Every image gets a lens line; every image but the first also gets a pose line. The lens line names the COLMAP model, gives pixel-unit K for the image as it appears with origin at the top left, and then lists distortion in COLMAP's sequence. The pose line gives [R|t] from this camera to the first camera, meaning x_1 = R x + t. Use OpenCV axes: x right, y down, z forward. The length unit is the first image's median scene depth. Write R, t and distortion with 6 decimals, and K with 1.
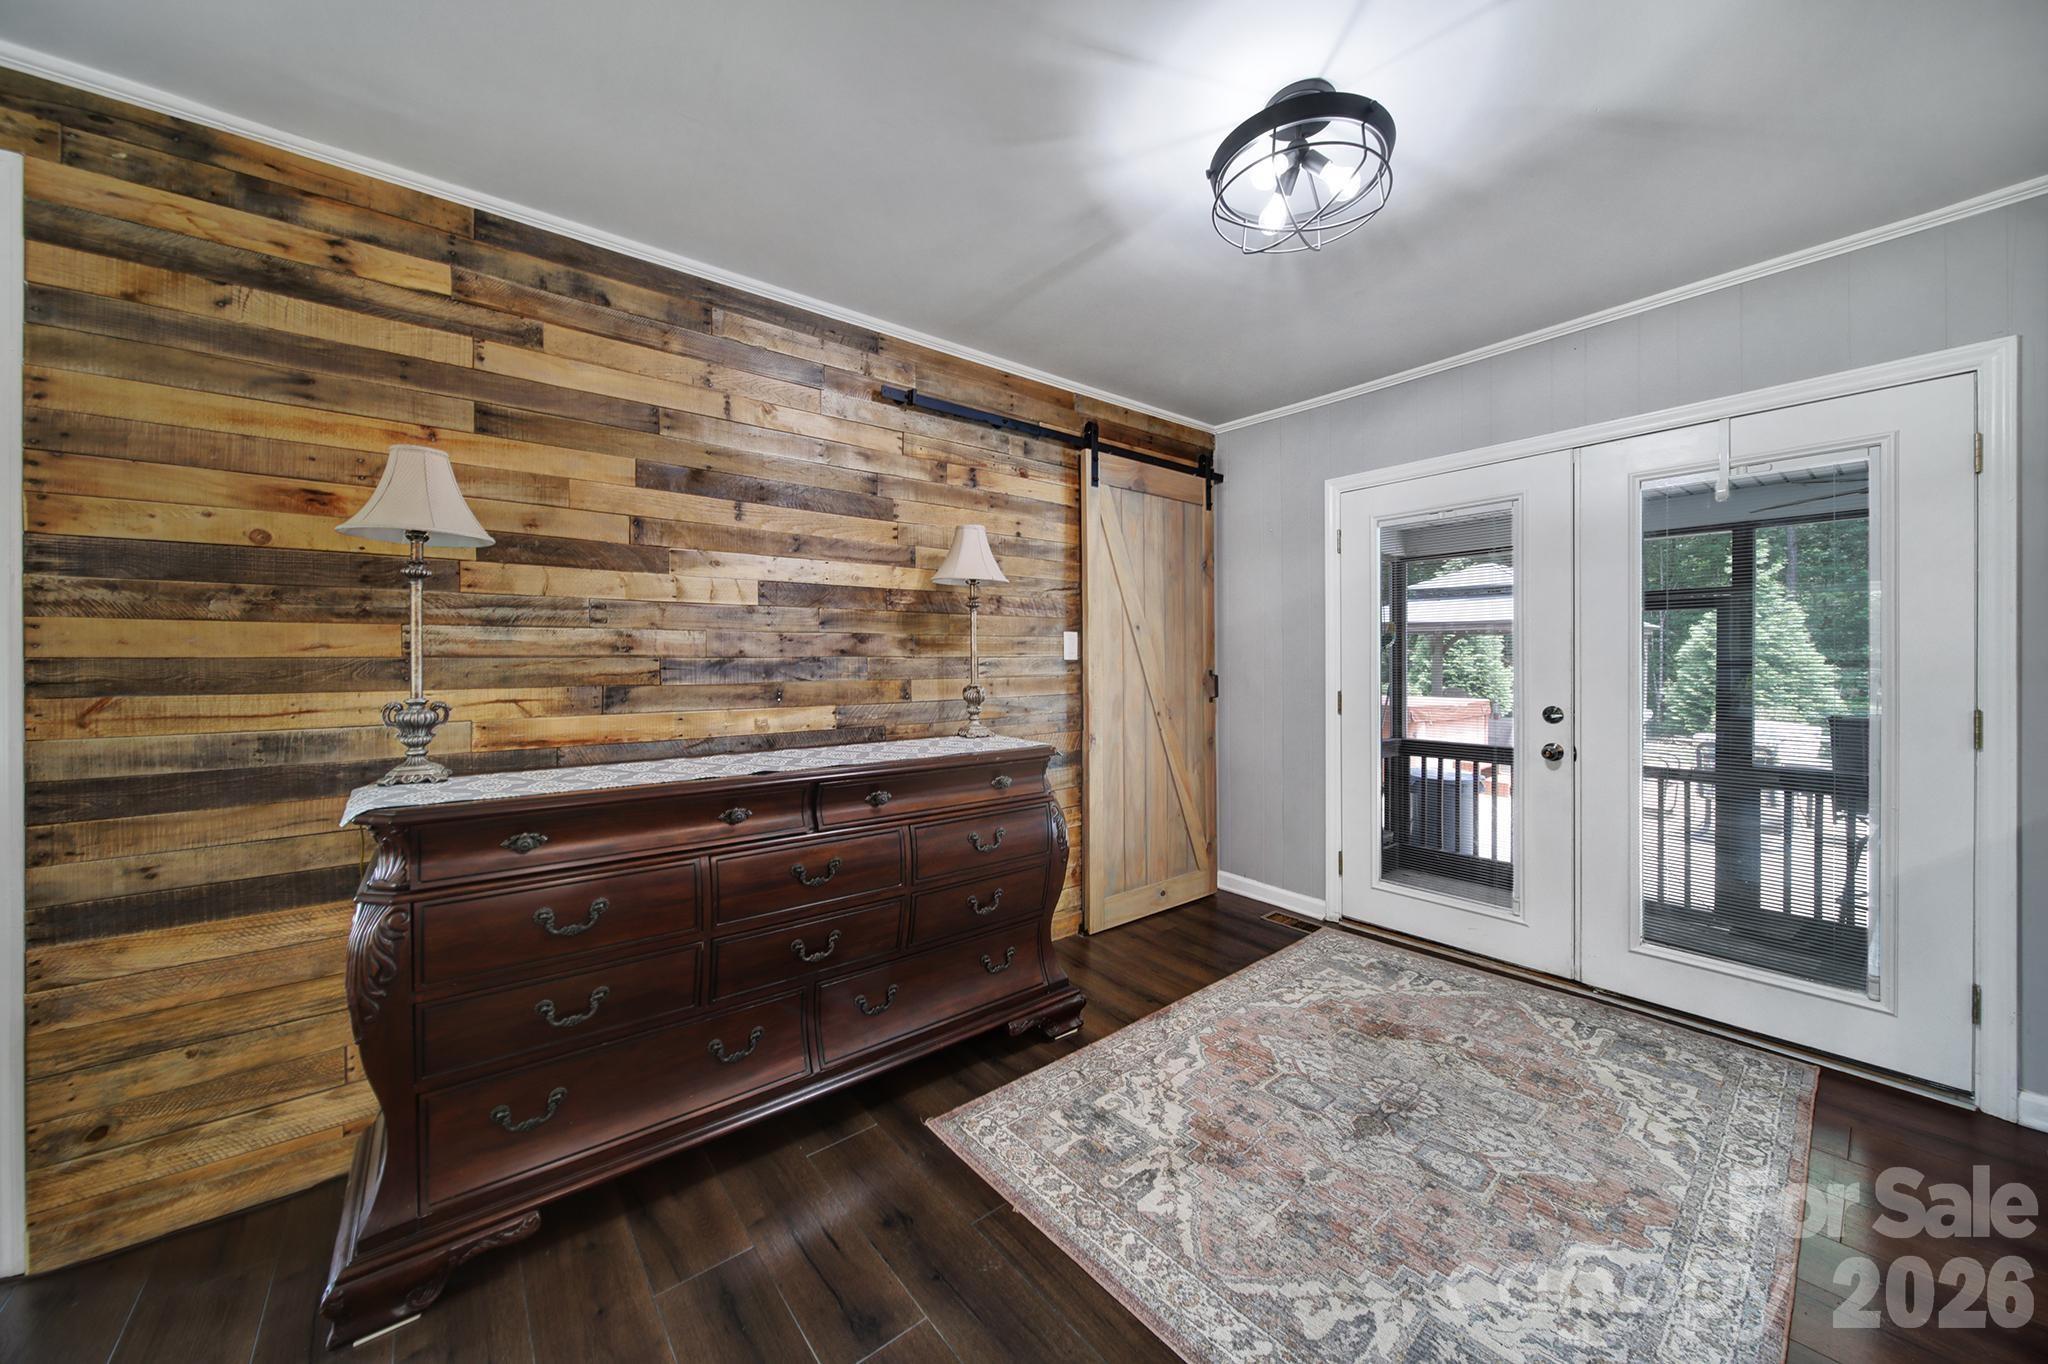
lens RADIAL K [[721.3, 0, 1027.2], [0, 721.3, 665.7], [0, 0, 1]] dist [-0.000757, -0.000067]
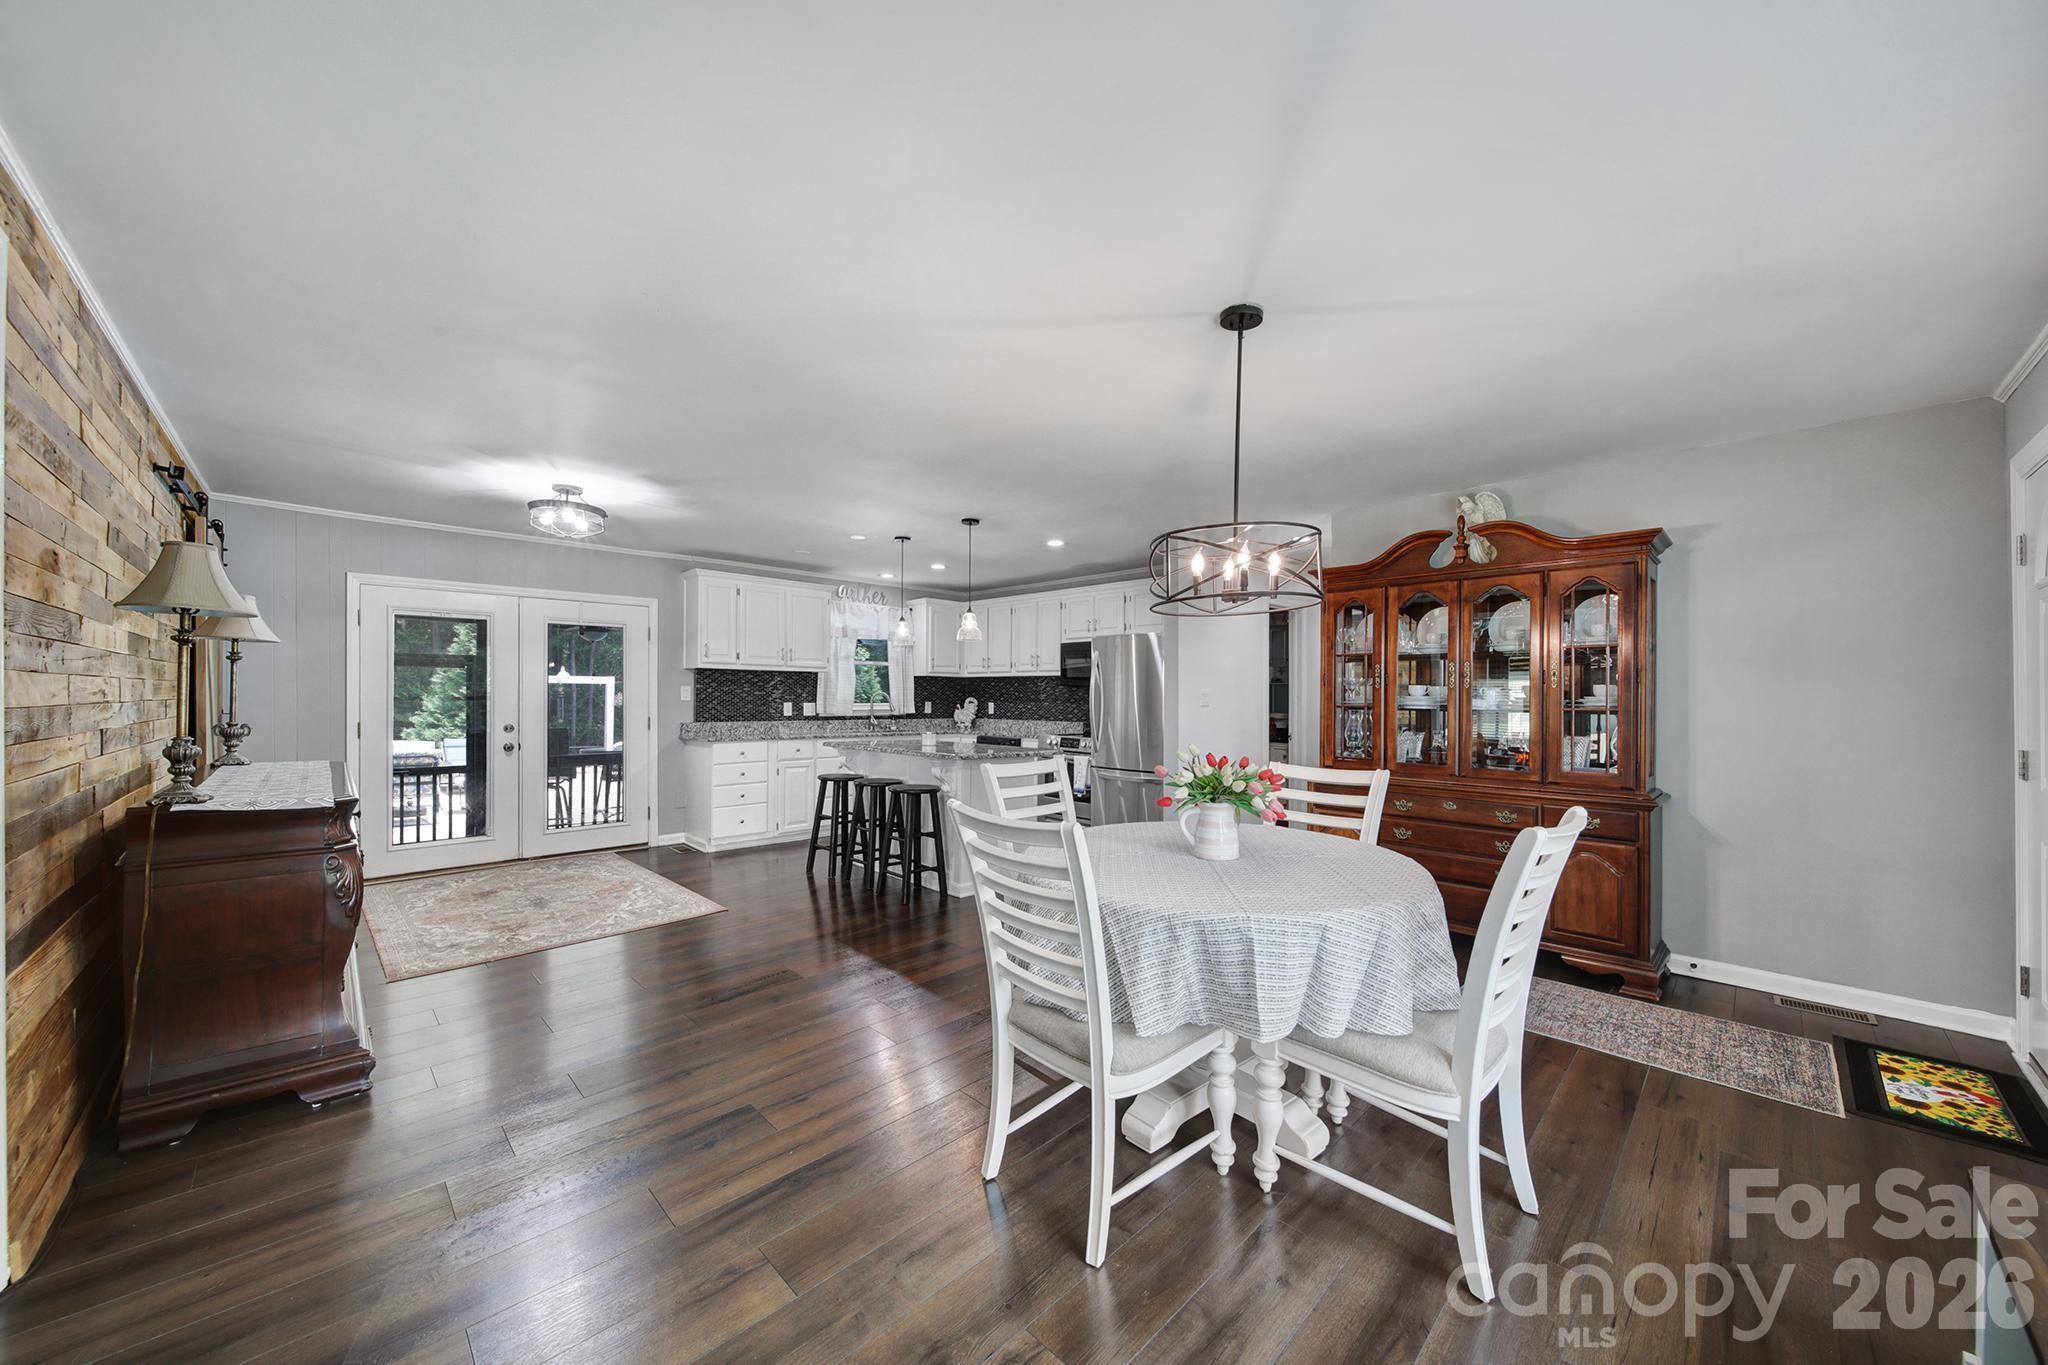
lens RADIAL K [[731.9, 0, 1024.0], [0, 731.9, 682.5], [0, 0, 1]] dist [-0.000113, -0.000012]
pose [[-0.090971, 0.019732, 0.995658, -2.010509], [0.003832, 0.999803, -0.019464, -0.019527], [-0.995846, 0.002045, -0.091029, -0.322477]]
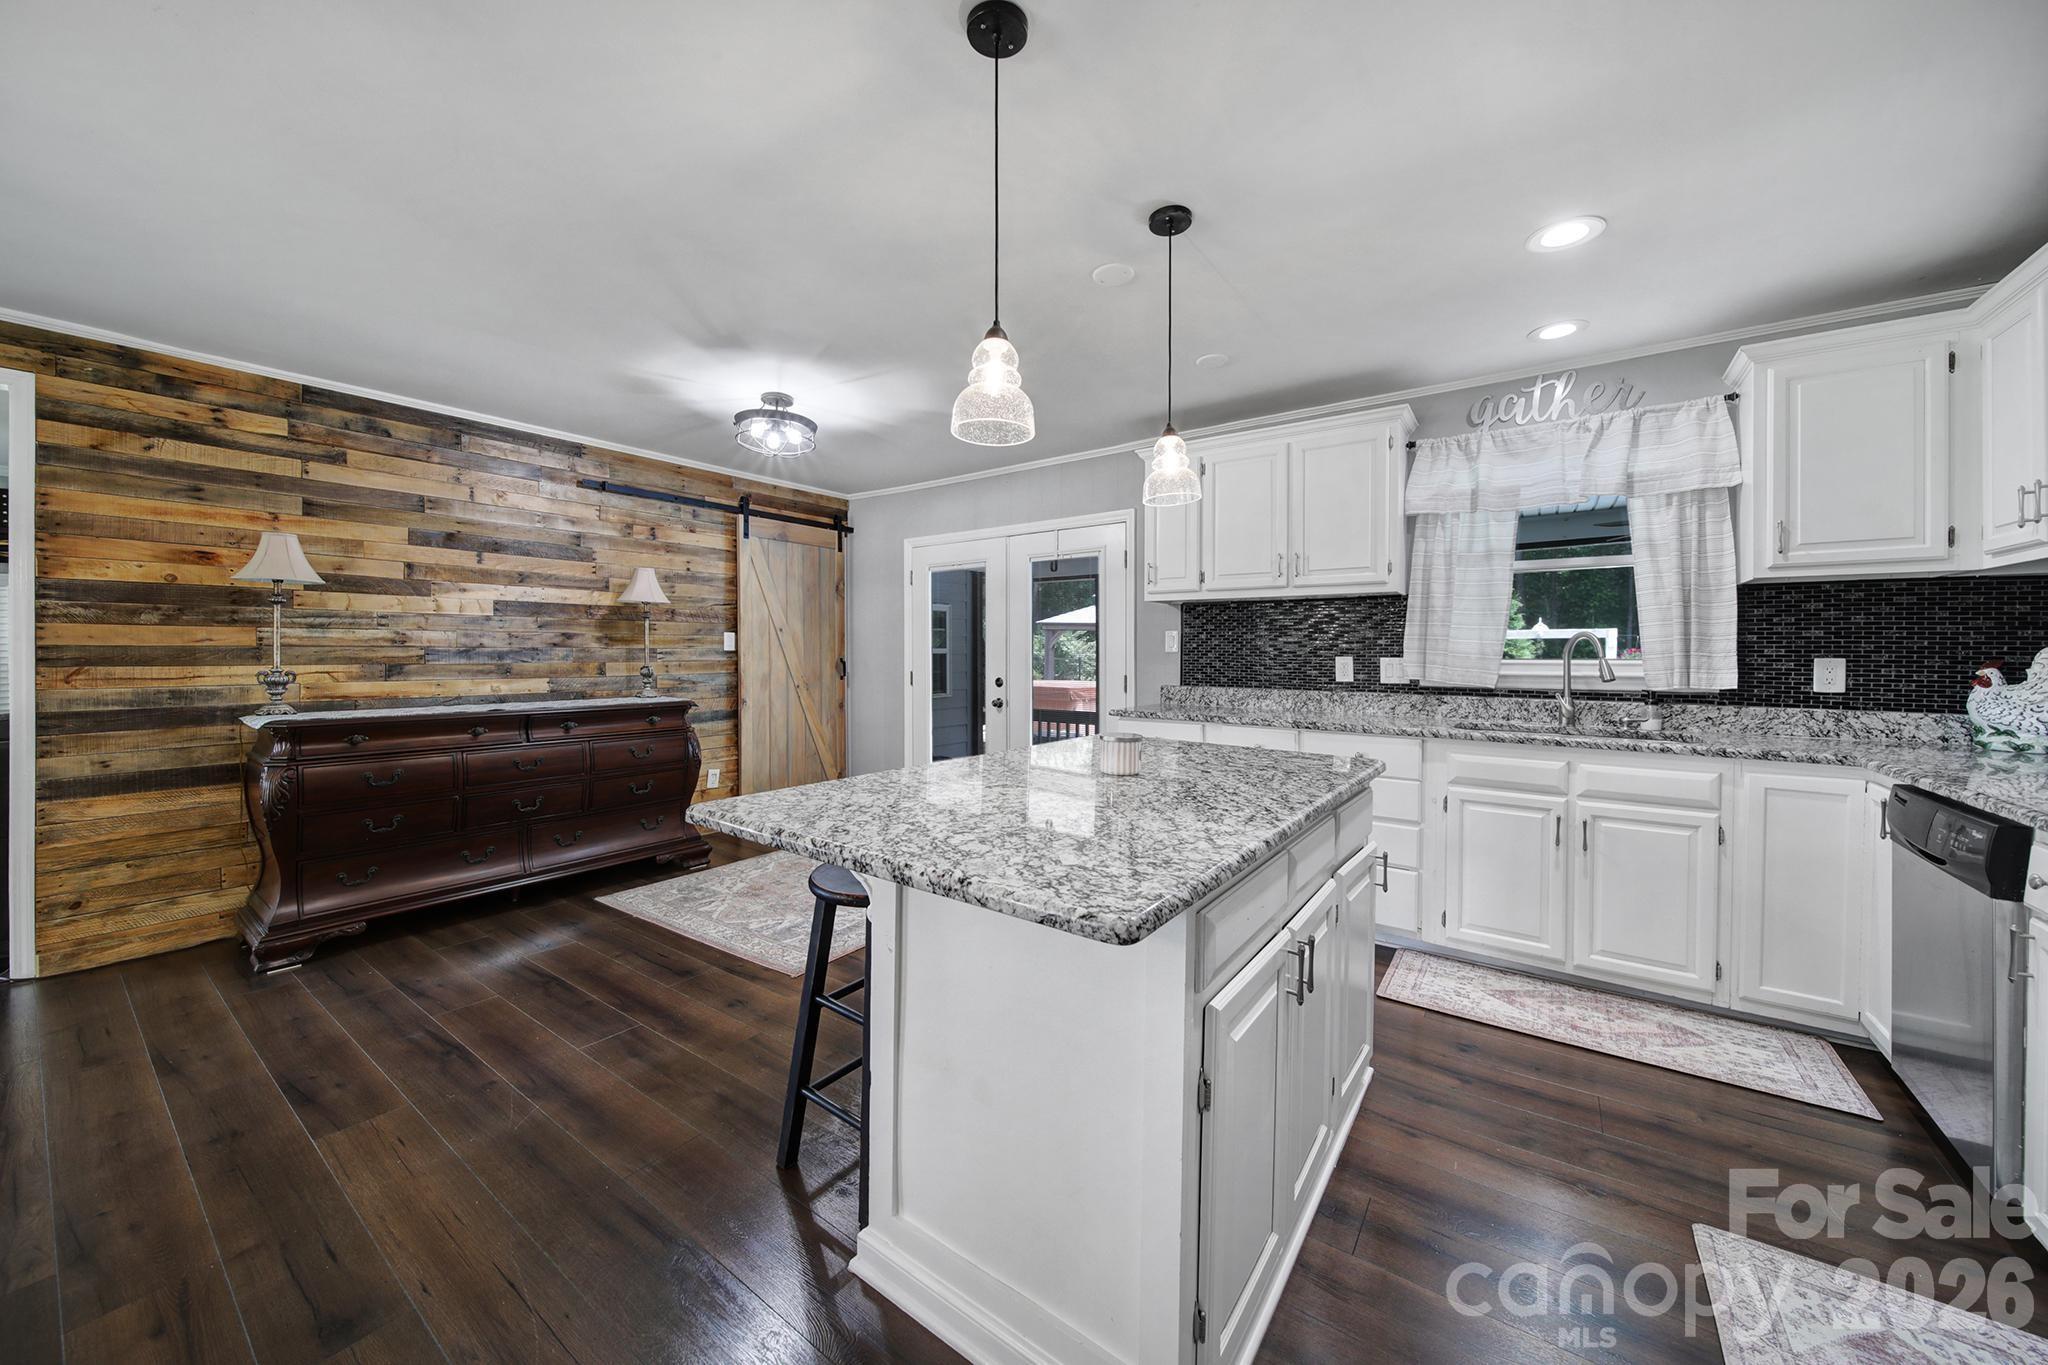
lens RADIAL K [[725.0, 0, 1017.7], [0, 725.0, 659.7], [0, 0, 1]] dist [-0.001742, -0.000436]
pose [[0.965914, 0.002394, 0.258852, 0.433112], [-0.002728, 0.999996, 0.000932, 0.013457], [-0.258848, -0.001607, 0.965917, -1.104847]]
